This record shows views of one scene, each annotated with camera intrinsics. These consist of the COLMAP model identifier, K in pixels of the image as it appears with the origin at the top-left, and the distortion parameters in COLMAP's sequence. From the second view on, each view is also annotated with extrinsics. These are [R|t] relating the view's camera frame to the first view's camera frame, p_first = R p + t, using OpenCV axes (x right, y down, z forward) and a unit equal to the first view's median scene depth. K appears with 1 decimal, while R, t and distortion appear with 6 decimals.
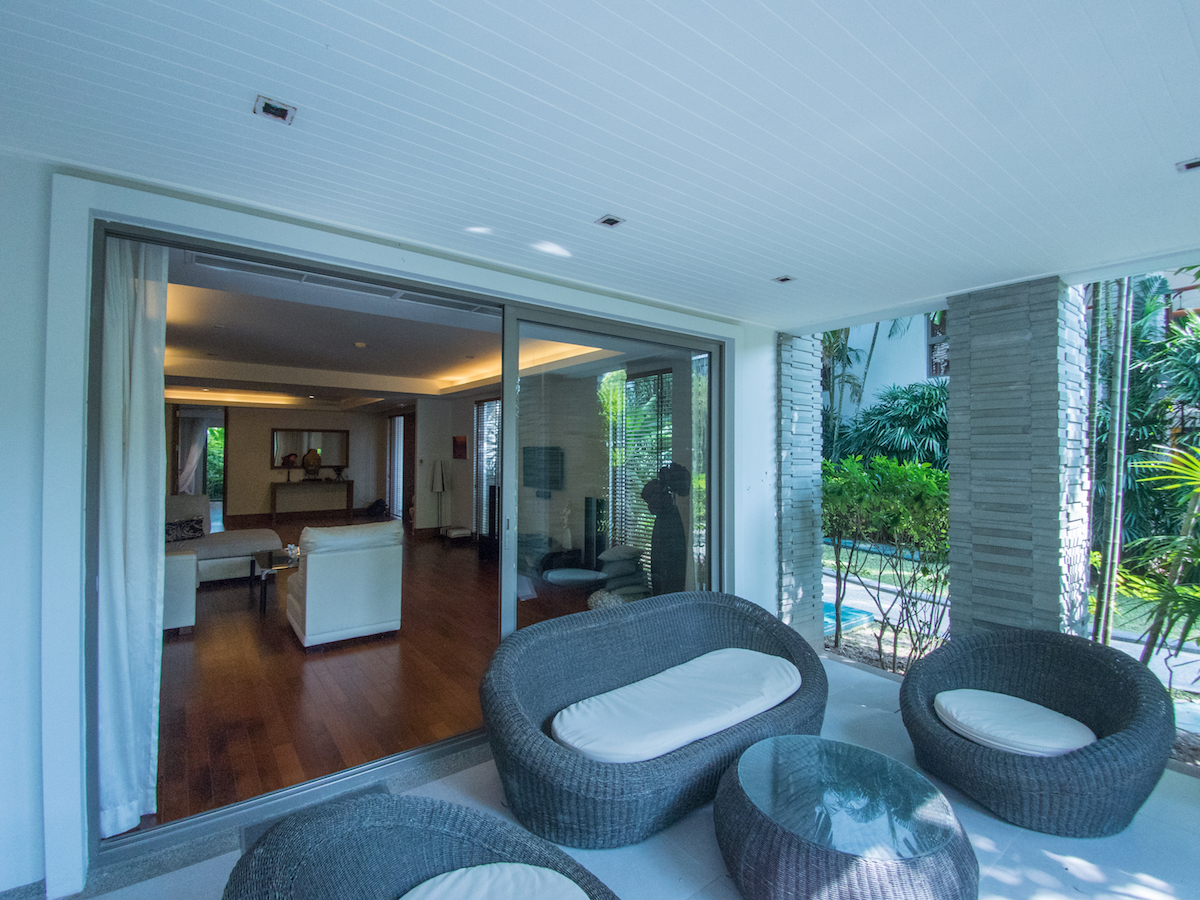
lens RADIAL K [[544.2, 0, 598.5], [0, 544.2, 442.0], [0, 0, 1]] dist [0.000418, -0.010039]
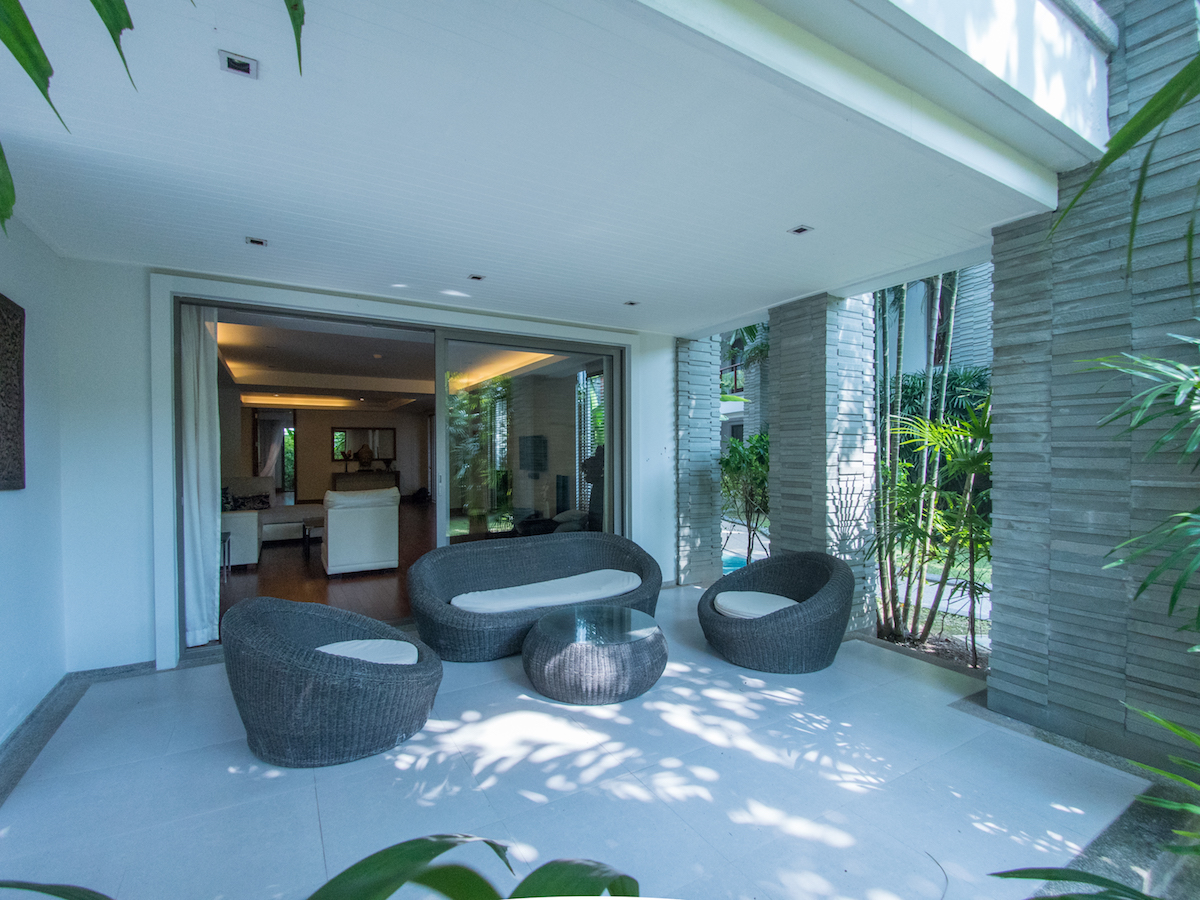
lens RADIAL K [[543.0, 0, 602.5], [0, 543.0, 455.2], [0, 0, 1]] dist [-0.000701, -0.000700]
pose [[0.993823, -0.011050, -0.110425, 0.327237], [0.013843, 0.999602, 0.024561, 0.043569], [0.110110, -0.025938, 0.993581, -0.314623]]
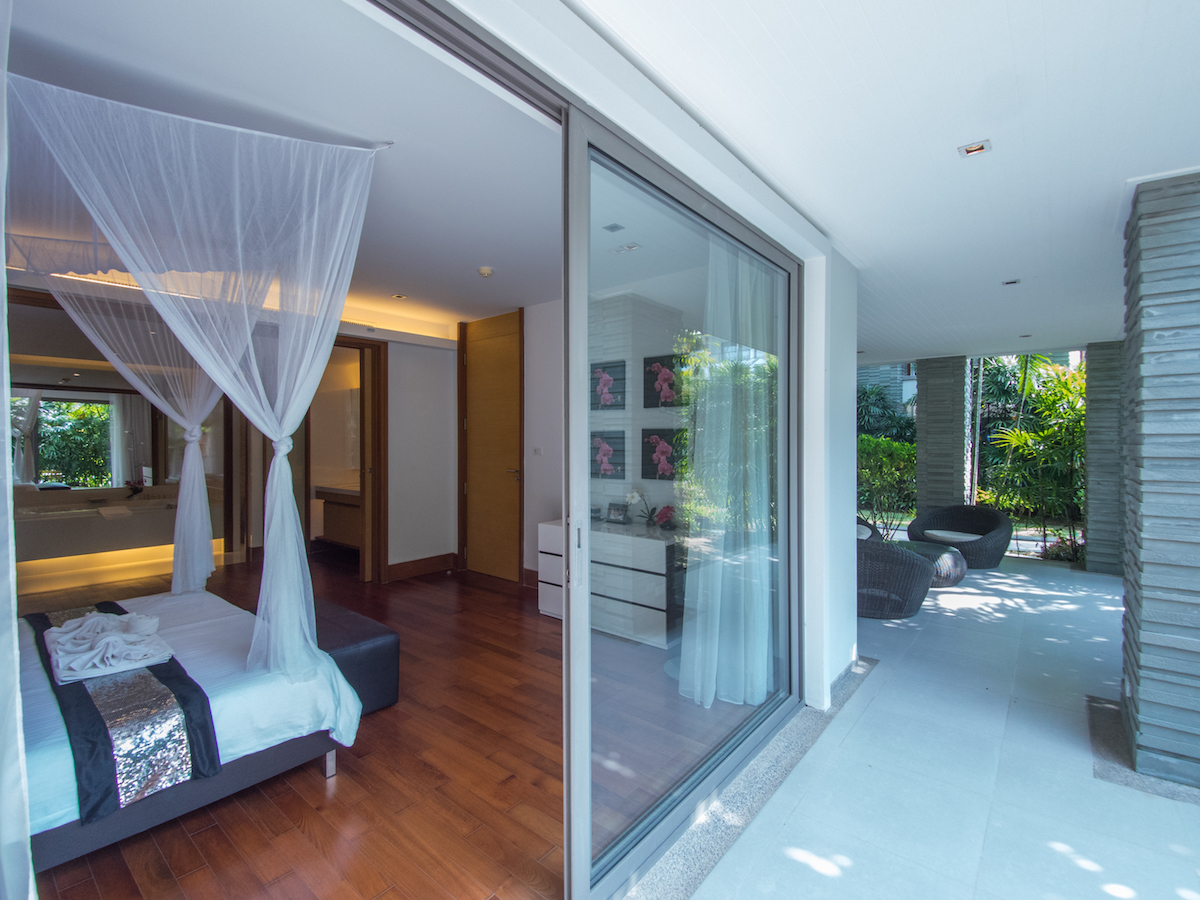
lens RADIAL K [[544.2, 0, 598.5], [0, 544.2, 442.0], [0, 0, 1]] dist [0.000418, -0.010039]
pose [[0.972980, -0.006634, 0.230795, -0.932804], [0.001216, 0.999720, 0.023611, 0.007645], [-0.230887, -0.022693, 0.972716, -0.699922]]
